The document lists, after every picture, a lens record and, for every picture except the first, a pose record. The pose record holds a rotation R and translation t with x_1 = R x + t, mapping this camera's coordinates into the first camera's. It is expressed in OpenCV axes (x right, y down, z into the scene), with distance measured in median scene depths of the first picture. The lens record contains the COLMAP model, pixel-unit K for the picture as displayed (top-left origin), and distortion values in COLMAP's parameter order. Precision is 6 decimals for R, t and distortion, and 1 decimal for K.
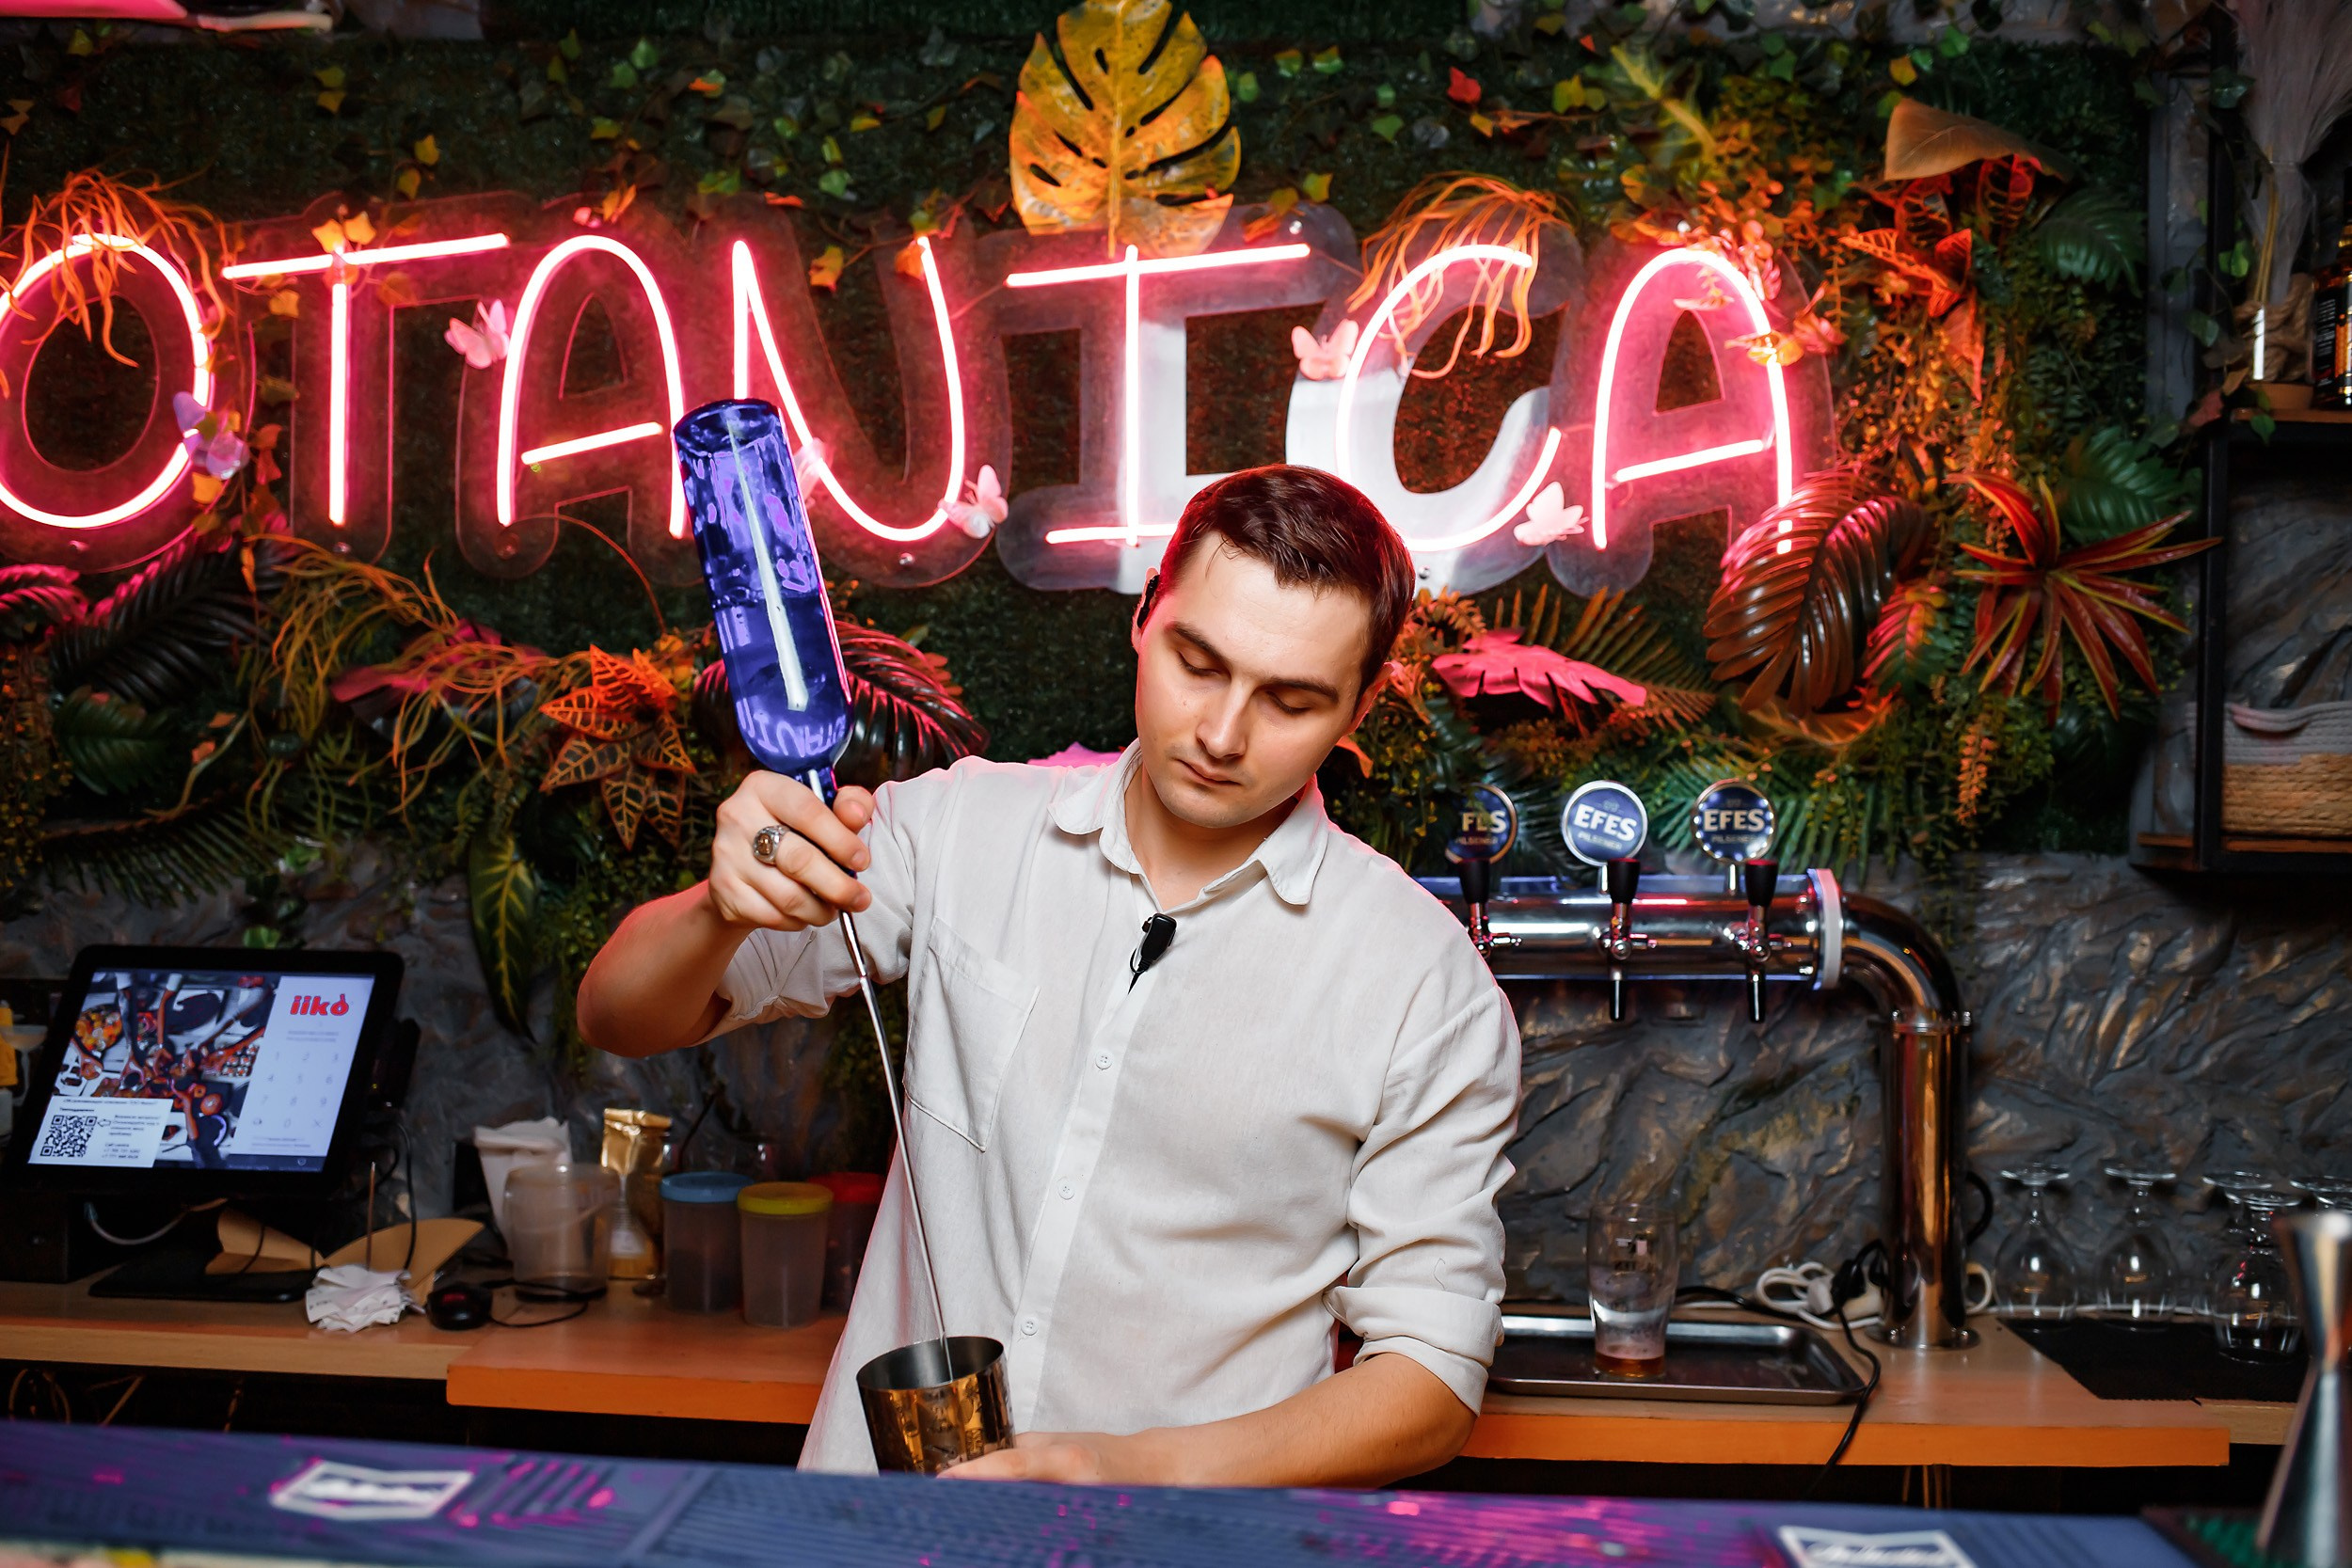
lens RADIAL K [[2355.9, 0, 1166.9], [0, 2355.9, 784.6], [0, 0, 1]] dist [-0.037826, 0.000000]
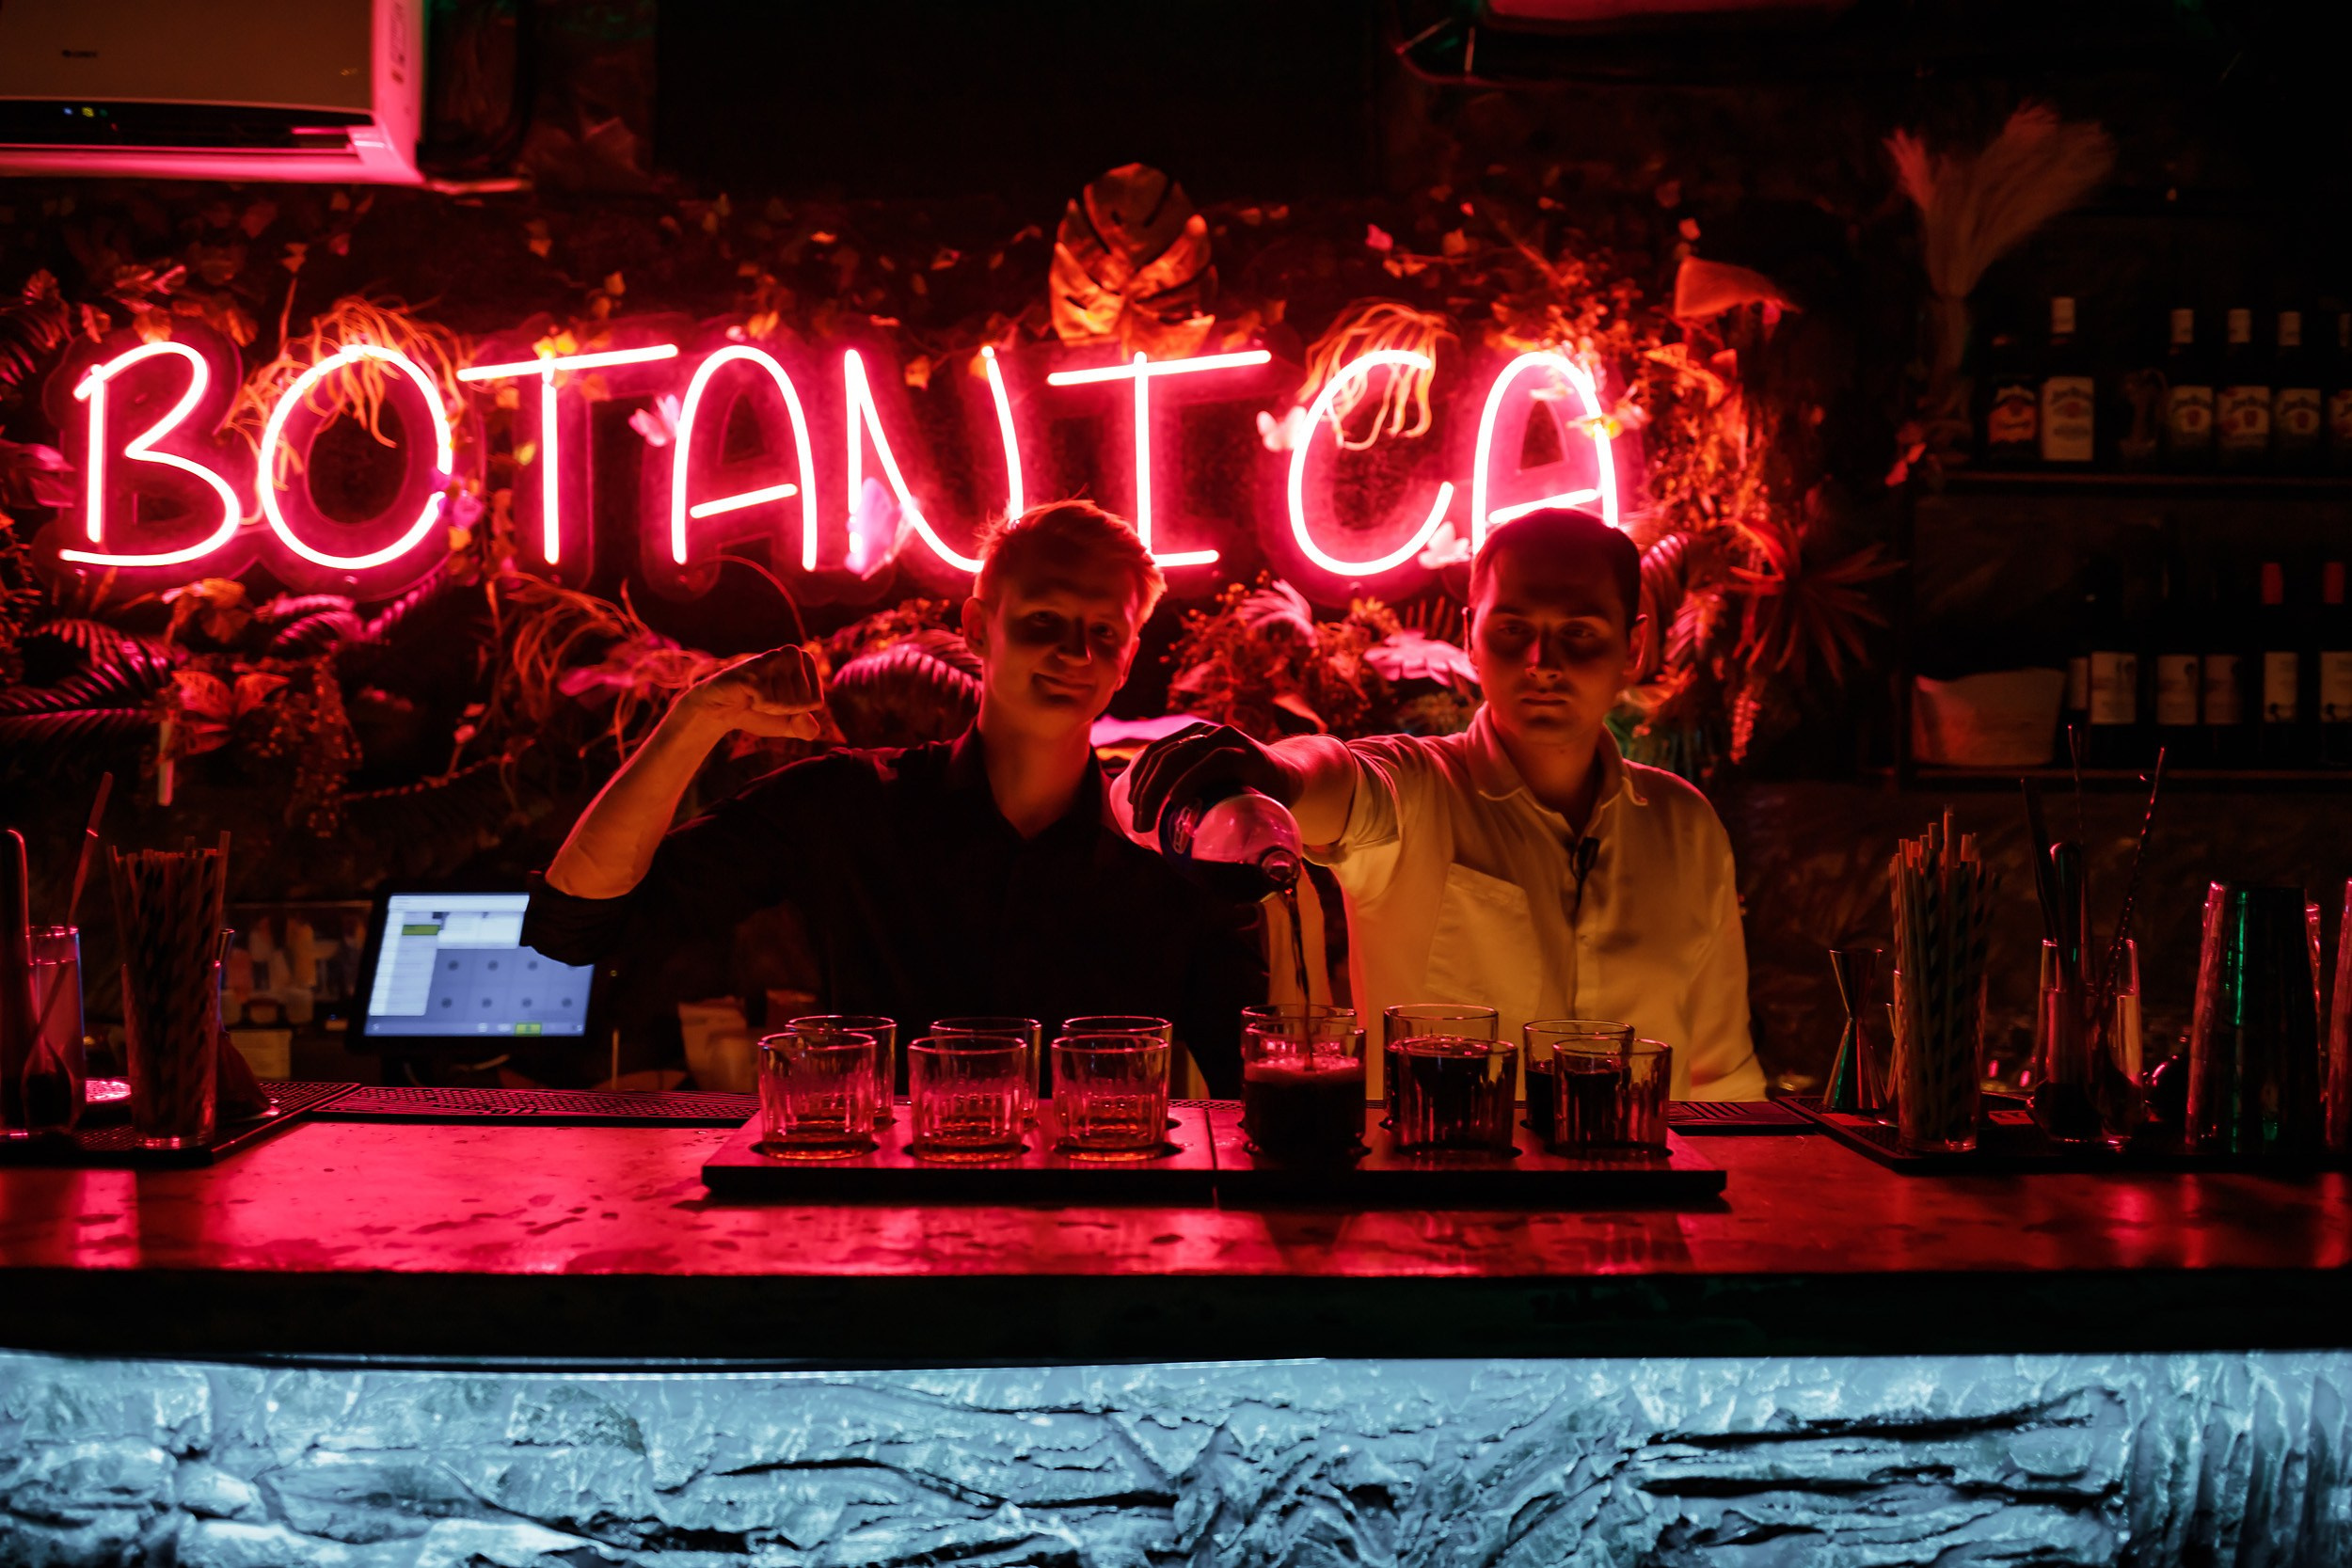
lens RADIAL K [[2355.9, 0, 1182.4], [0, 2355.9, 783.8], [0, 0, 1]] dist [-0.037826, 0.000000]
pose [[0.997756, -0.019530, 0.064048, -0.083454], [0.018075, 0.999567, 0.023211, -0.009005], [-0.064473, -0.022001, 0.997677, -0.380397]]
